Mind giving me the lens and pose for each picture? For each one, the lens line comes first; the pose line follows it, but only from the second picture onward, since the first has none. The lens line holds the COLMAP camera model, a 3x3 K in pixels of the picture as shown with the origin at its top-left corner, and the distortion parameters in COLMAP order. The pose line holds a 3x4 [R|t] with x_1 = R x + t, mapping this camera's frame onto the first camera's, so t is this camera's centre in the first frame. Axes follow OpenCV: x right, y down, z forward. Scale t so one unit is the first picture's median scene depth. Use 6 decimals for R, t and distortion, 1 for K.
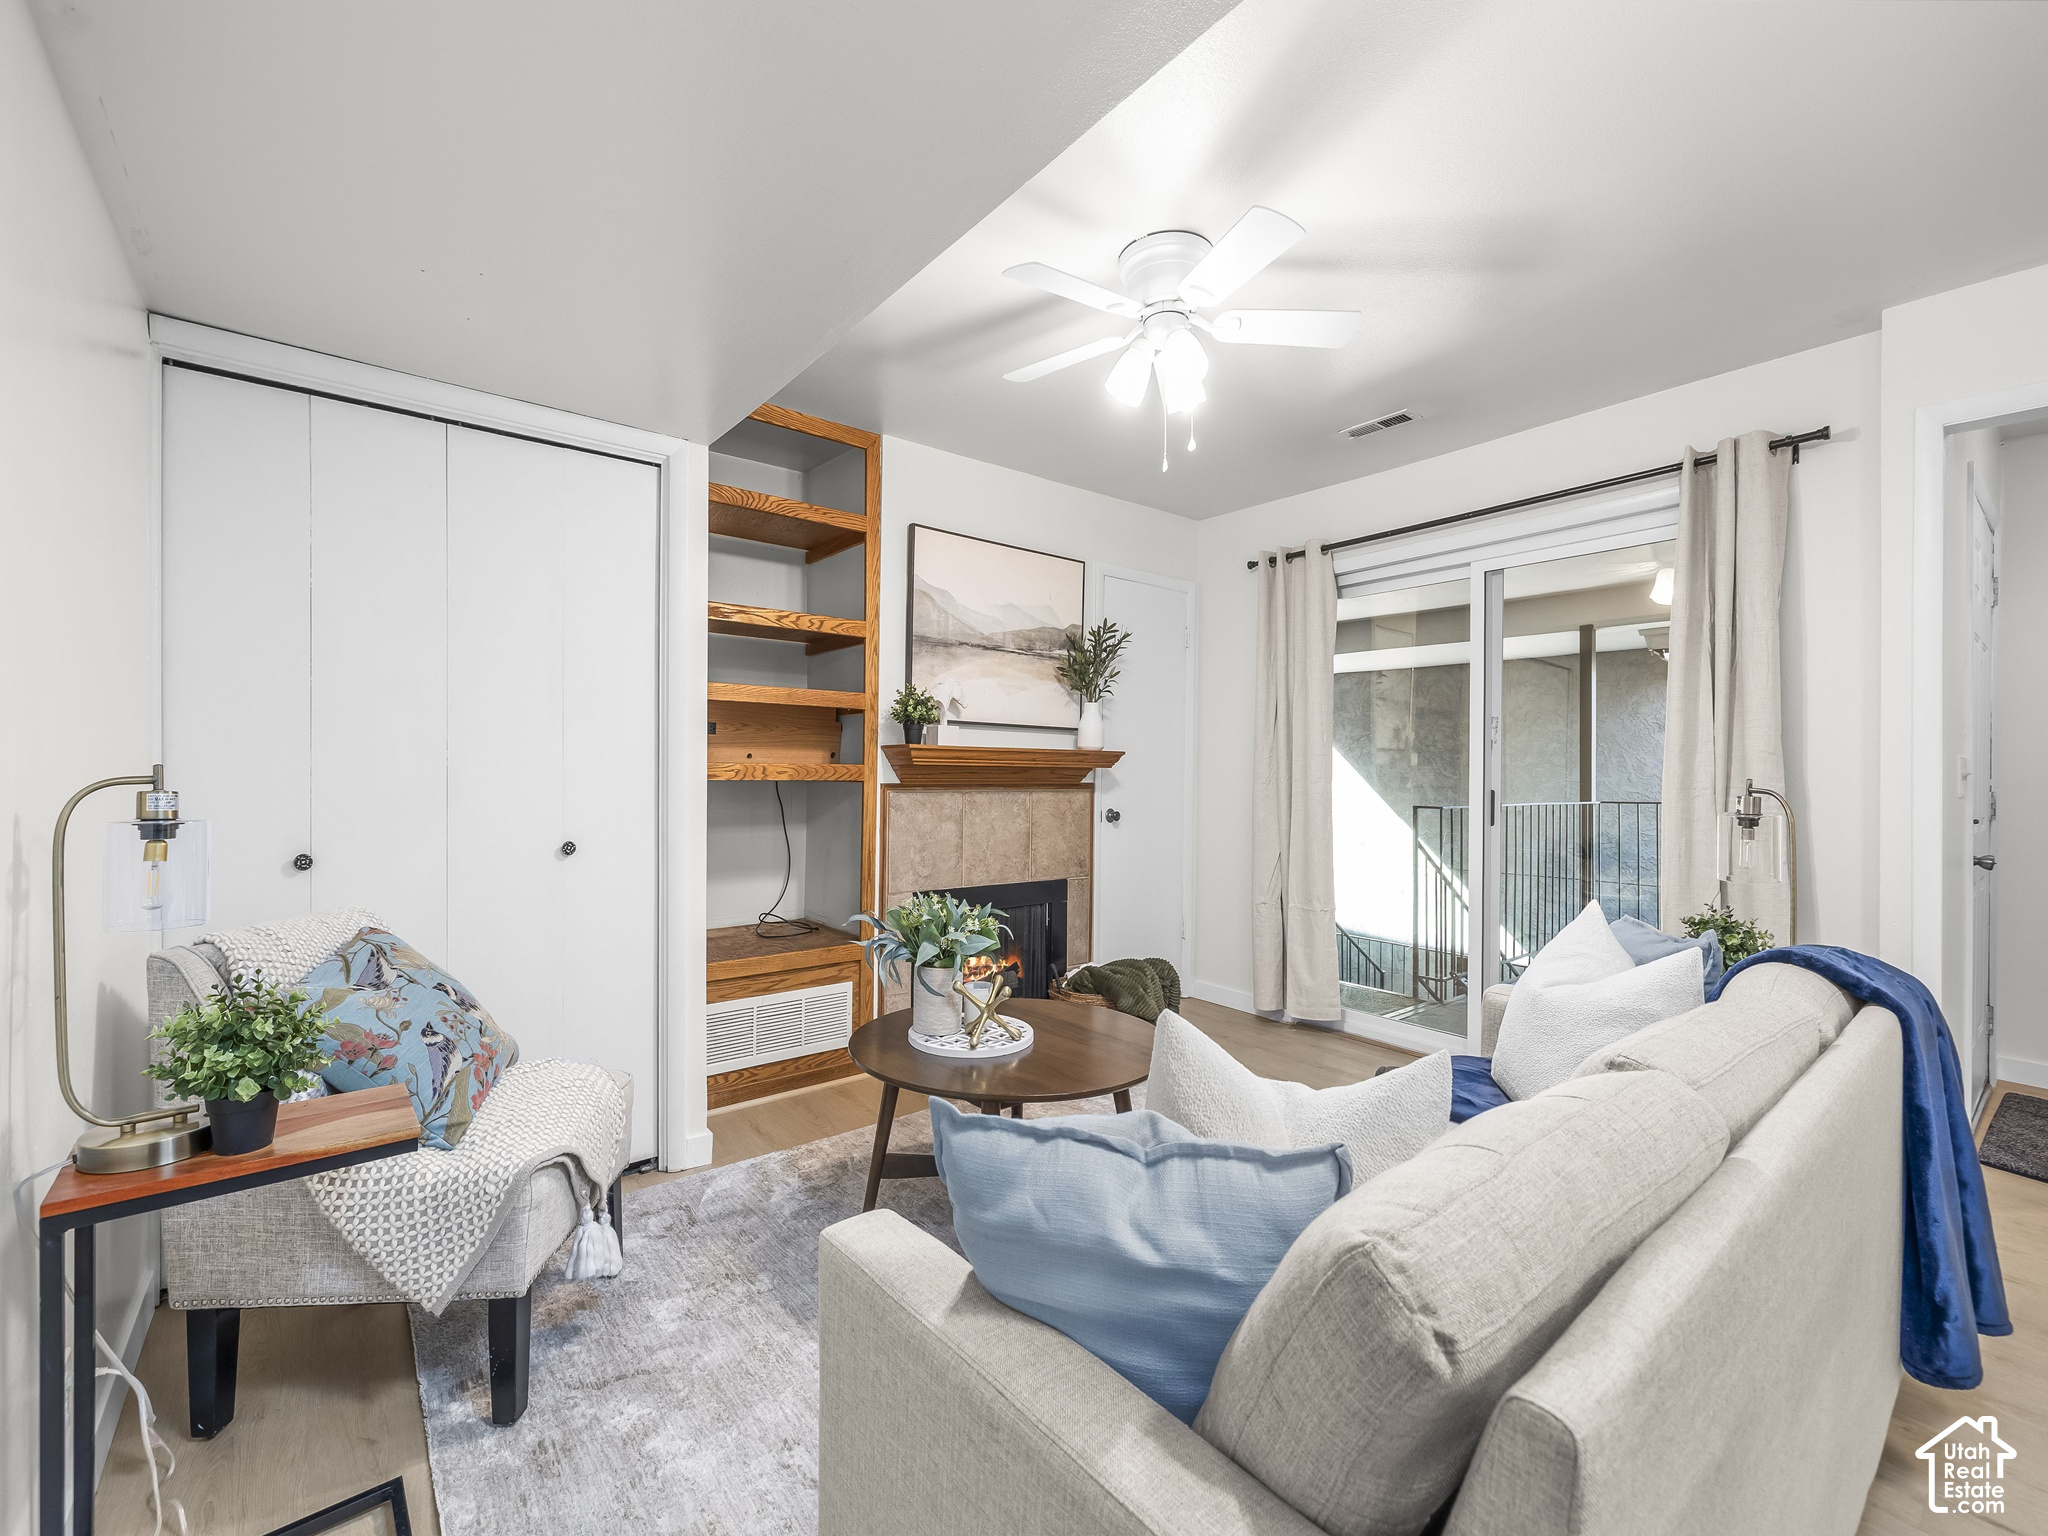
lens RADIAL K [[866.6, 0, 1024.2], [0, 866.6, 769.6], [0, 0, 1]] dist [0.002595, -0.000588]
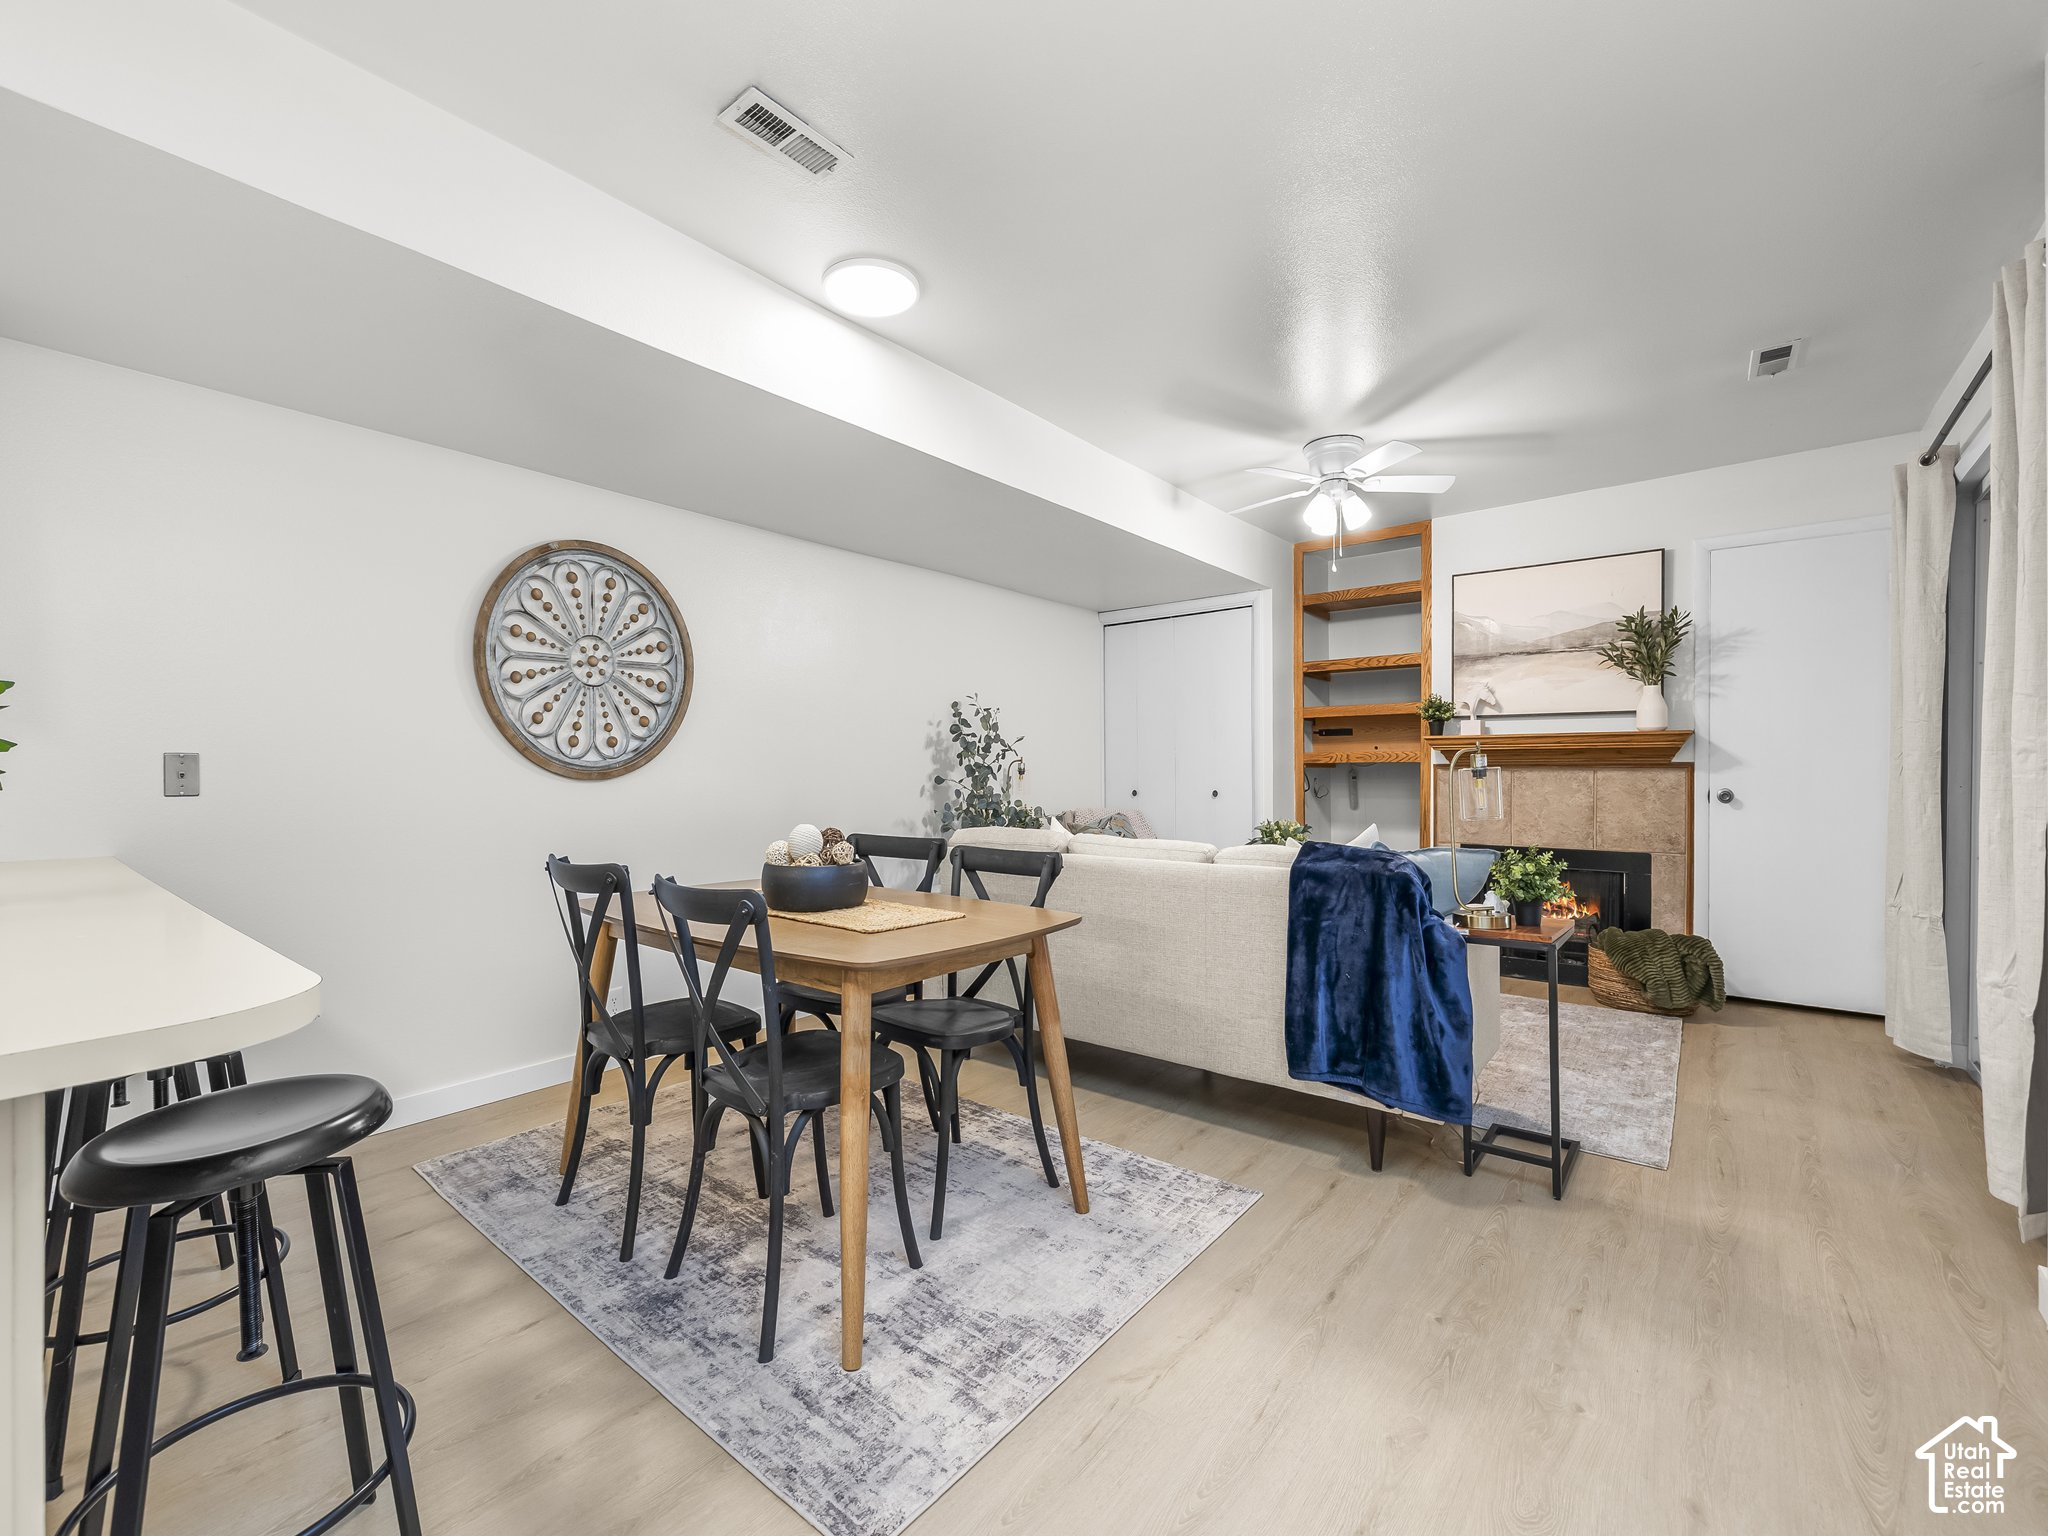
lens RADIAL K [[866.6, 0, 1007.3], [0, 866.6, 775.0], [0, 0, 1]] dist [0.002595, -0.000588]
pose [[0.206332, -0.003151, -0.978477, 1.013561], [0.007776, 0.999969, -0.001580, 0.028927], [0.978451, -0.007283, 0.206350, 0.019294]]
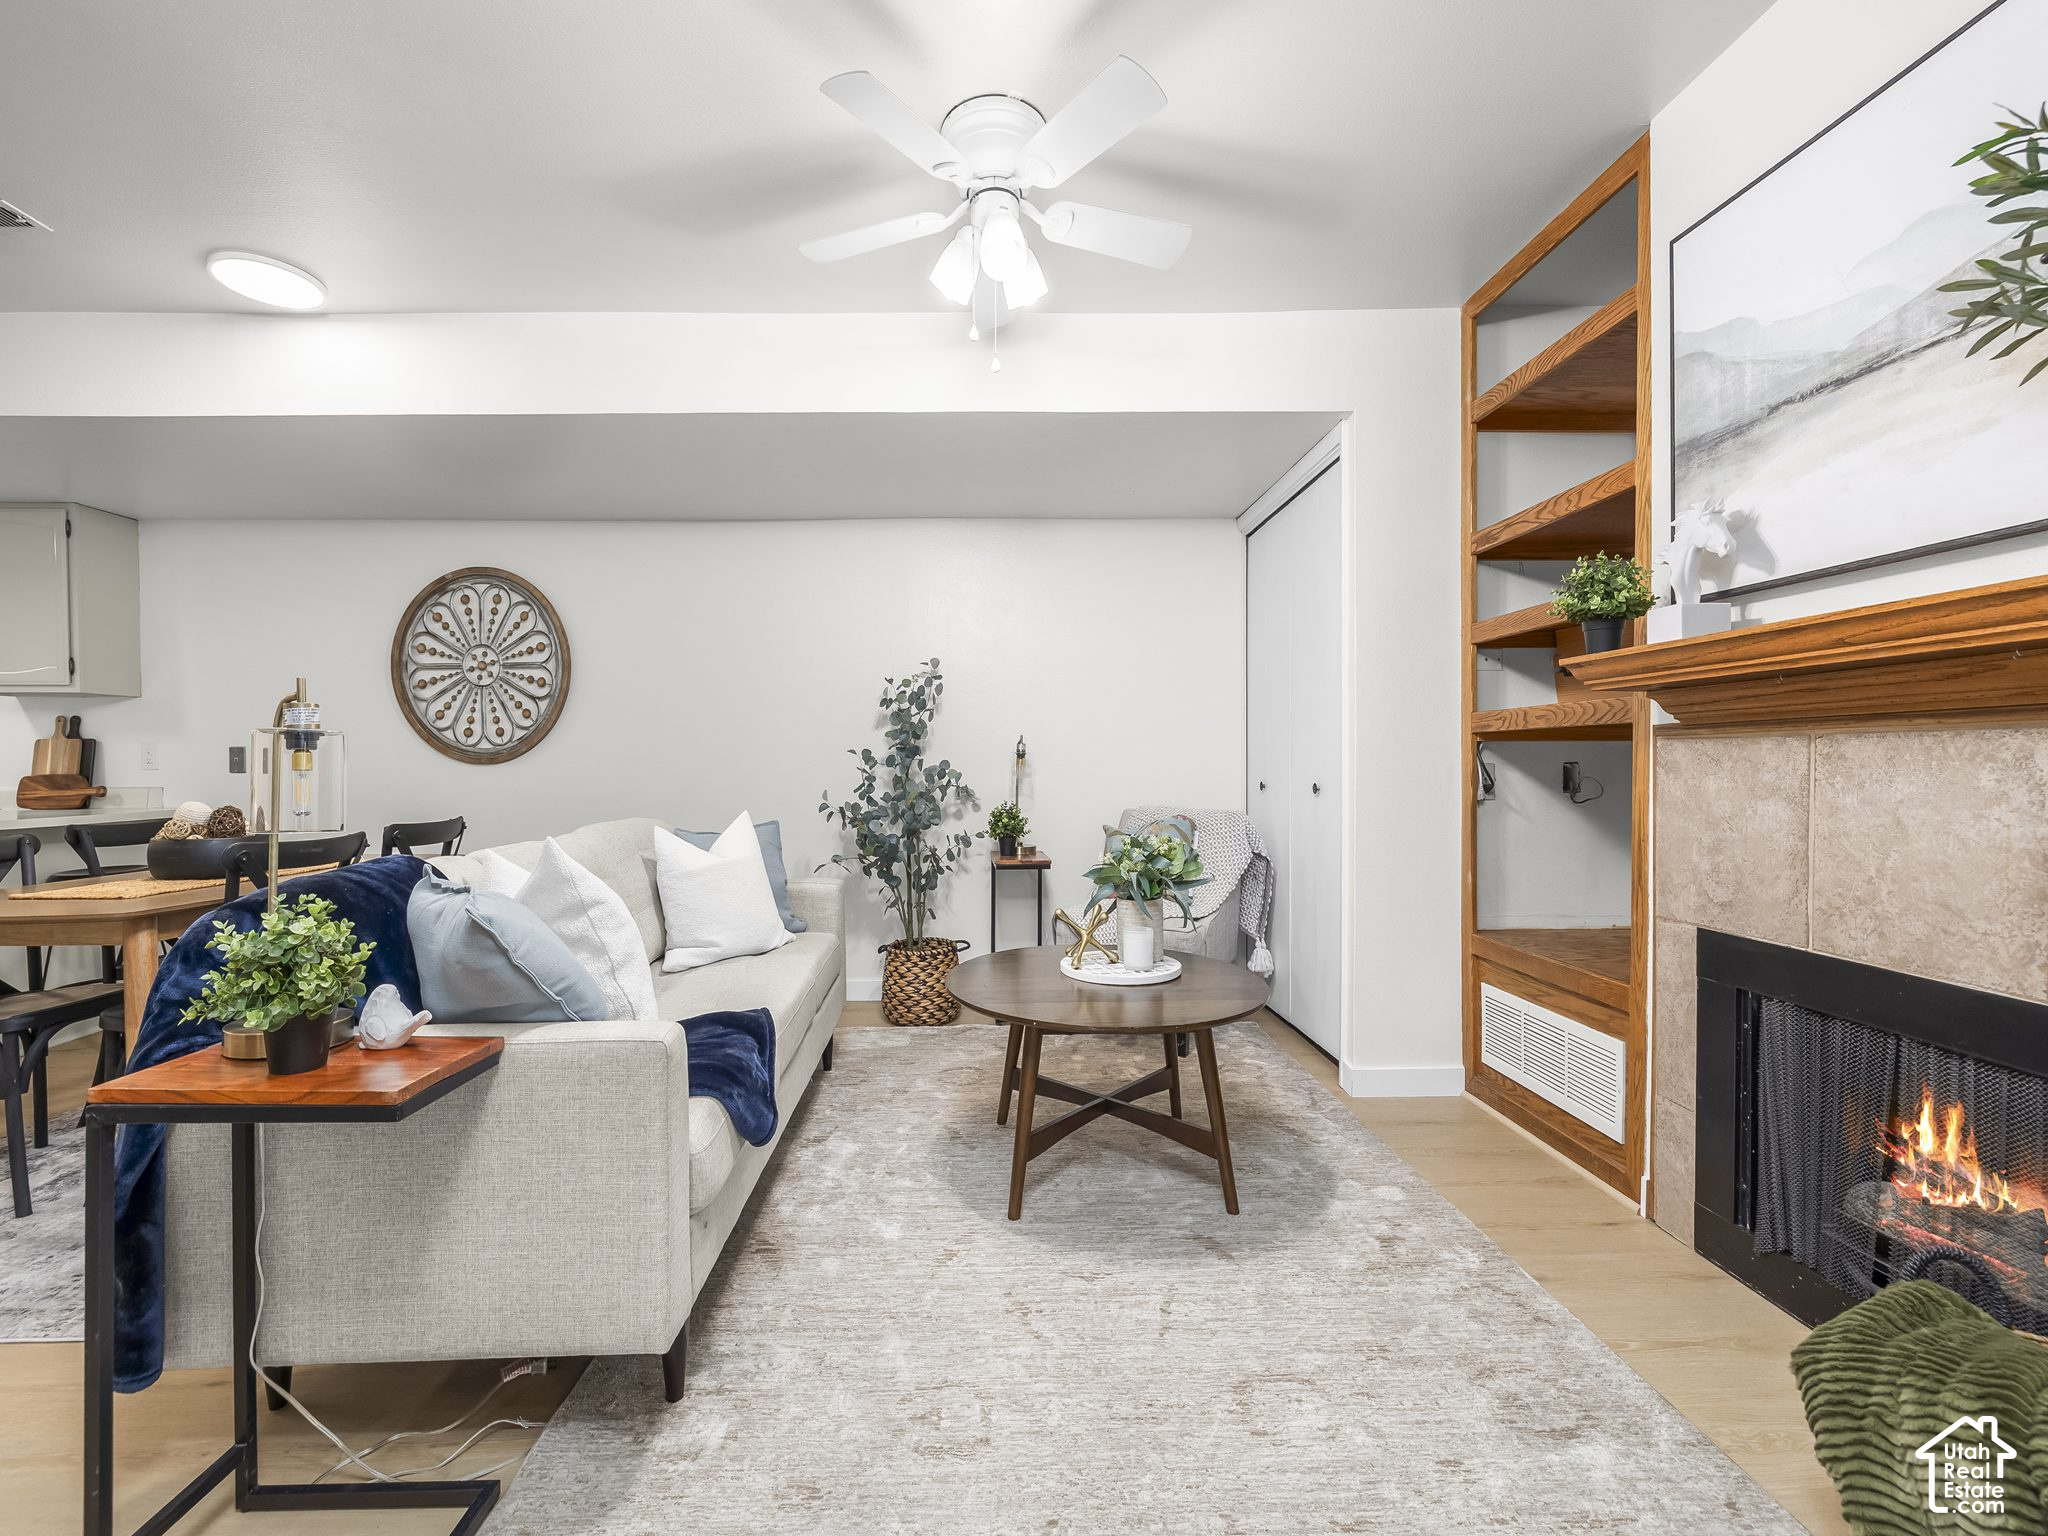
lens RADIAL K [[866.6, 0, 993.3], [0, 866.6, 779.2], [0, 0, 1]] dist [0.002595, -0.000588]
pose [[-0.609272, 0.009736, -0.792902, 0.531115], [0.005002, 0.999952, 0.008435, 0.042392], [0.792946, 0.001173, -0.609291, 0.938328]]
